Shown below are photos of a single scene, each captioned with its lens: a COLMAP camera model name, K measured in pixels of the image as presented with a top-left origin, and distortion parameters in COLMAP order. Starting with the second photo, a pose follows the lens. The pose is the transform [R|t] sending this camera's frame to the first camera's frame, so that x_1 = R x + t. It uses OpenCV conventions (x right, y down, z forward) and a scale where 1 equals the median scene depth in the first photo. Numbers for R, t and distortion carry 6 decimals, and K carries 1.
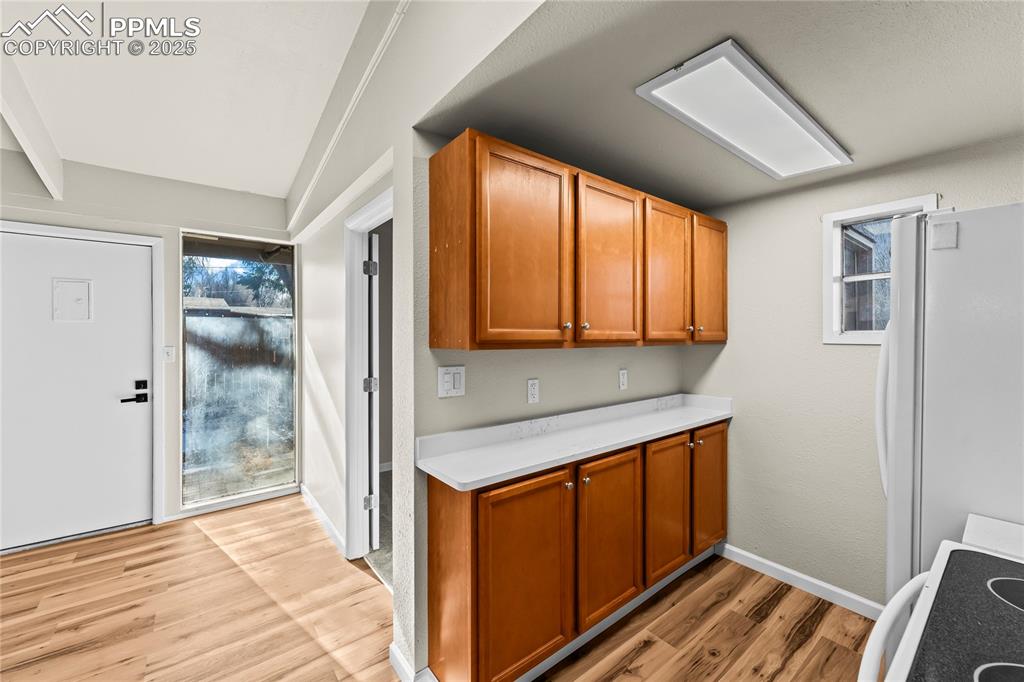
lens RADIAL K [[408.3, 0, 510.7], [0, 408.3, 335.8], [0, 0, 1]] dist [0.000116, -0.000492]
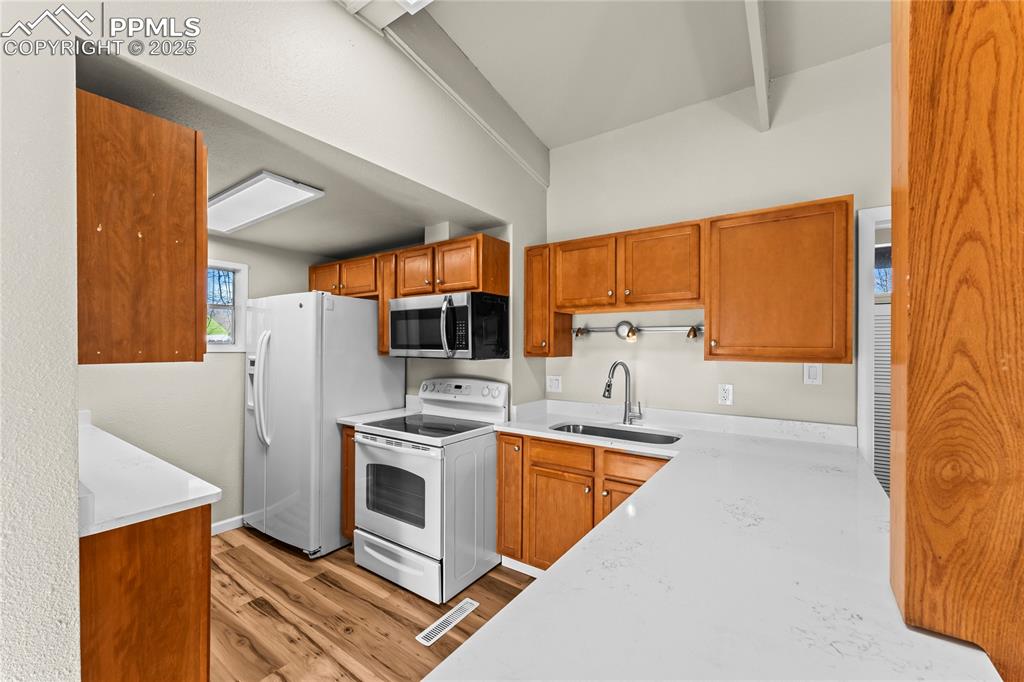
lens RADIAL K [[408.3, 0, 507.4], [0, 408.3, 347.2], [0, 0, 1]] dist [0.000116, -0.000492]
pose [[-0.288444, -0.004248, 0.957487, -1.095255], [-0.000745, 0.999991, 0.004212, -0.002676], [-0.957497, 0.000501, -0.288444, 0.513720]]
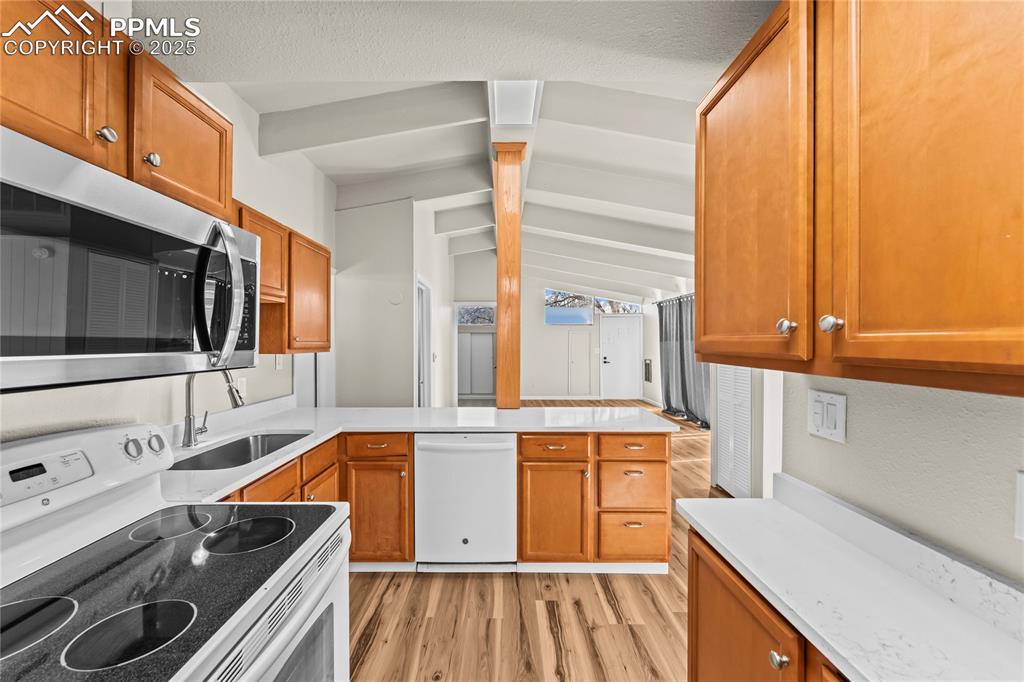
lens RADIAL K [[408.3, 0, 506.0], [0, 408.3, 339.5], [0, 0, 1]] dist [0.000116, -0.000492]
pose [[-0.611350, -0.006989, -0.791330, 0.746940], [-0.006320, 0.999972, -0.003950, -0.004355], [0.791335, 0.002586, -0.611377, 1.075667]]
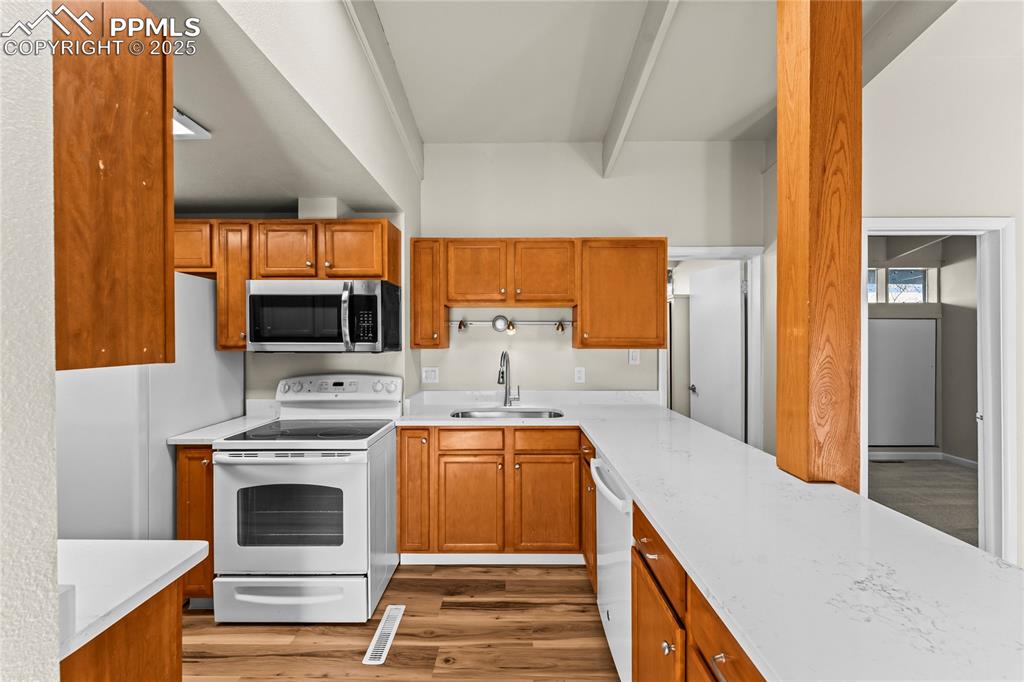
lens RADIAL K [[408.3, 0, 510.6], [0, 408.3, 340.1], [0, 0, 1]] dist [0.000116, -0.000492]
pose [[-0.781459, -0.003782, 0.623945, -0.839959], [0.001687, 0.999965, 0.008174, -0.005073], [-0.623954, 0.007440, -0.781425, 1.037124]]
